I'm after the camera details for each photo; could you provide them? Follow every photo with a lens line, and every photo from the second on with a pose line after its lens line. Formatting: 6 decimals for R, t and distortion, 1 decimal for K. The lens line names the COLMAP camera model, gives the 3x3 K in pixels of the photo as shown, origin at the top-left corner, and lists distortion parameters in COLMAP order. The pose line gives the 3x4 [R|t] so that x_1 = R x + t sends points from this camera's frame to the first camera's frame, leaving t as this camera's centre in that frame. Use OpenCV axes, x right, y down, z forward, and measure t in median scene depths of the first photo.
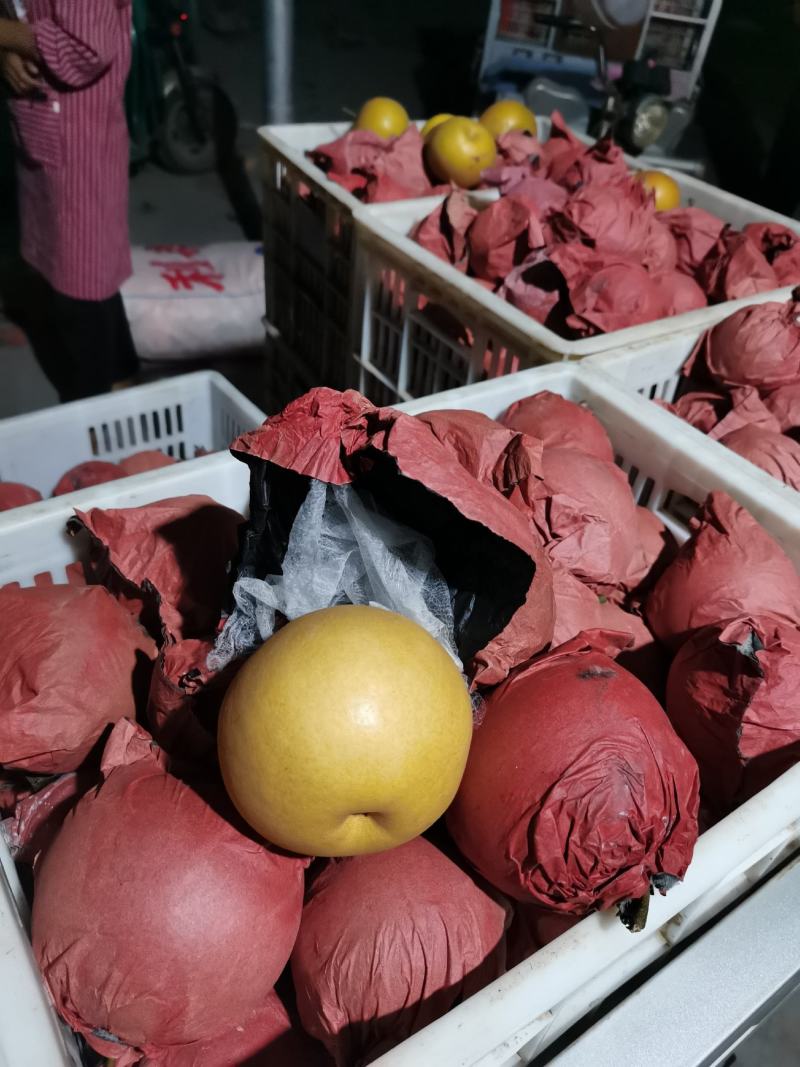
lens RADIAL K [[829.7, 0, 400.0], [0, 829.7, 533.5], [0, 0, 1]] dist [0.007004, -0.033341]
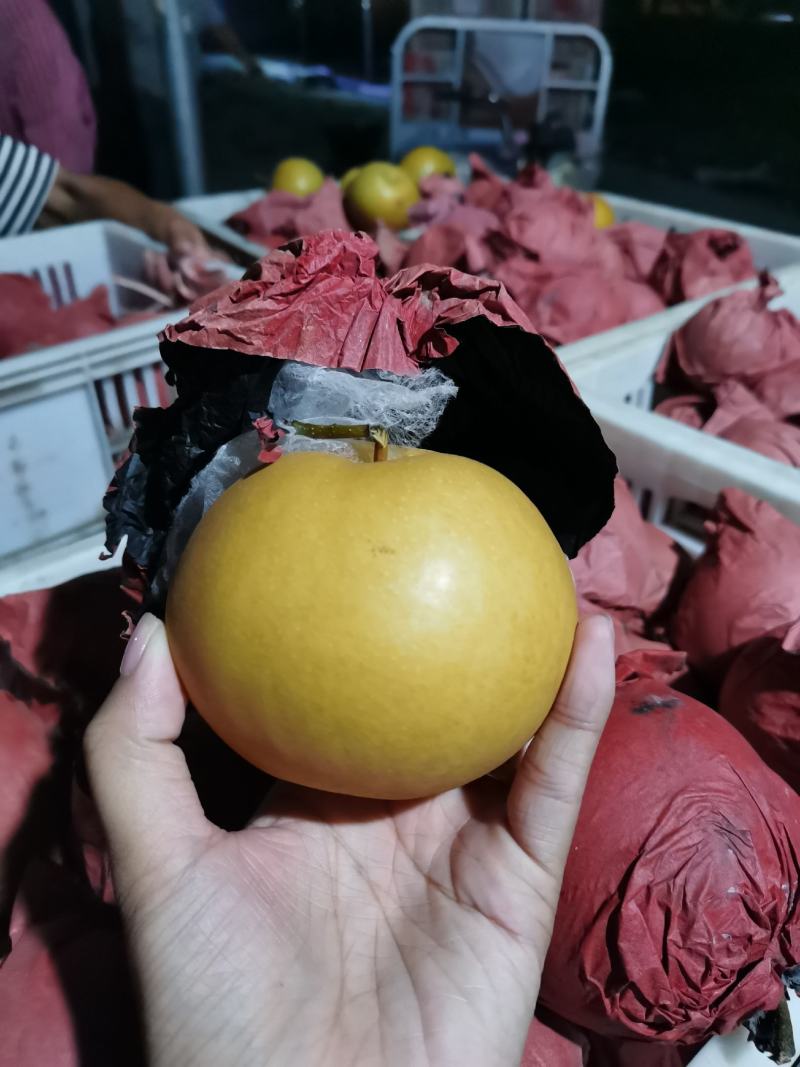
lens RADIAL K [[832.5, 0, 402.4], [0, 832.5, 536.0], [0, 0, 1]] dist [0.004074, -0.051201]
pose [[0.990130, -0.130722, 0.050540, -0.006770], [0.135268, 0.985698, -0.100507, 0.047670], [-0.036679, 0.106352, 0.993652, 0.184077]]
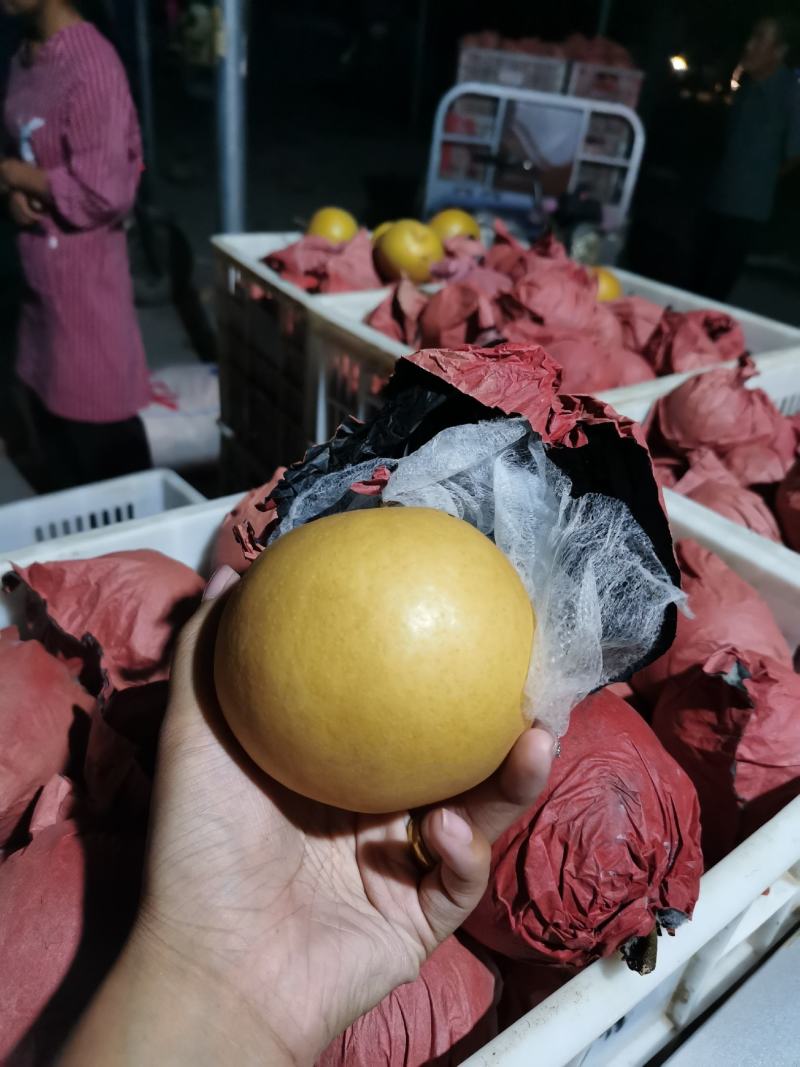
lens RADIAL K [[838.3, 0, 401.4], [0, 838.3, 535.3], [0, 0, 1]] dist [-0.003626, -0.036173]
pose [[0.998193, -0.028094, 0.053121, -0.004090], [0.035946, 0.987546, -0.153171, 0.100356], [-0.048156, 0.154803, 0.986771, 0.049343]]
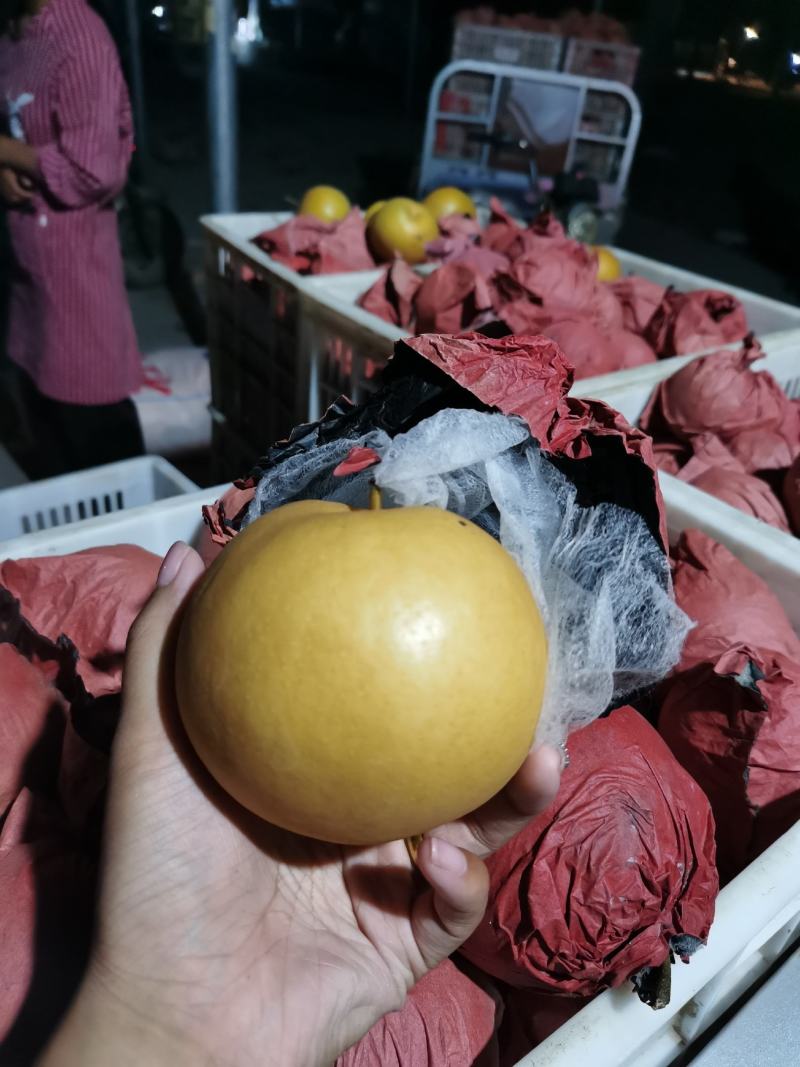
lens RADIAL K [[832.5, 0, 402.4], [0, 832.5, 536.0], [0, 0, 1]] dist [0.004074, -0.051201]
pose [[0.997744, -0.034491, 0.057587, 0.002672], [0.041818, 0.990460, -0.131300, 0.080193], [-0.052509, 0.133412, 0.989669, 0.102359]]
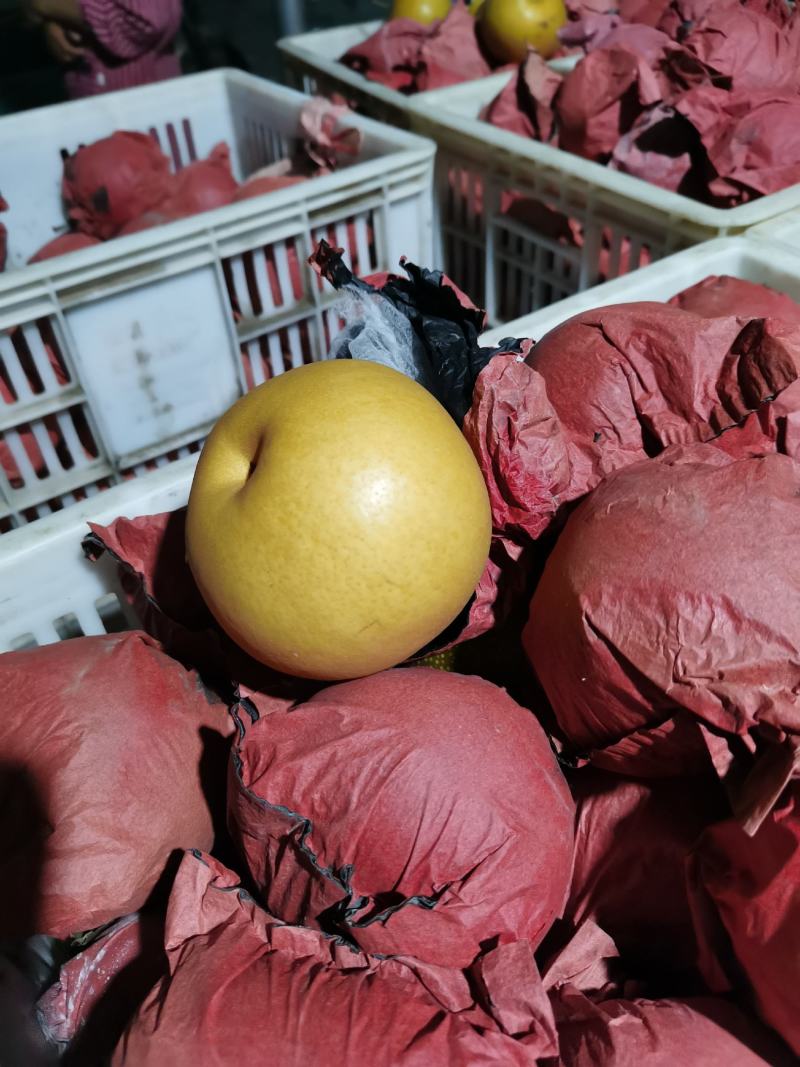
lens RADIAL K [[807.3, 0, 400.0], [0, 807.3, 533.5], [0, 0, 1]] dist [-0.012899, -0.009195]
pose [[0.989614, -0.117199, -0.083235, -0.083317], [0.121561, 0.991354, 0.049408, -0.022750], [0.076725, -0.059013, 0.995304, 0.356839]]
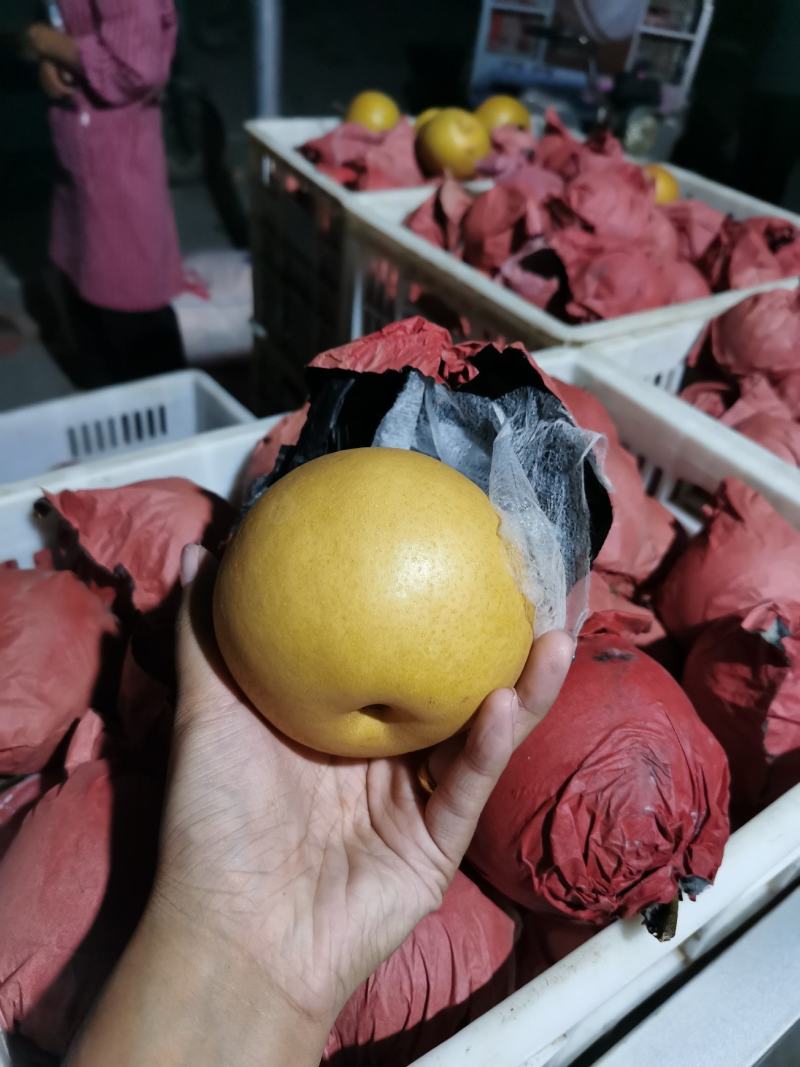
lens RADIAL K [[838.3, 0, 401.4], [0, 838.3, 535.3], [0, 0, 1]] dist [-0.003626, -0.036173]
pose [[0.999892, -0.001104, 0.014652, -0.006969], [0.001462, 0.999699, -0.024496, 0.045096], [-0.014621, 0.024515, 0.999593, 0.067180]]
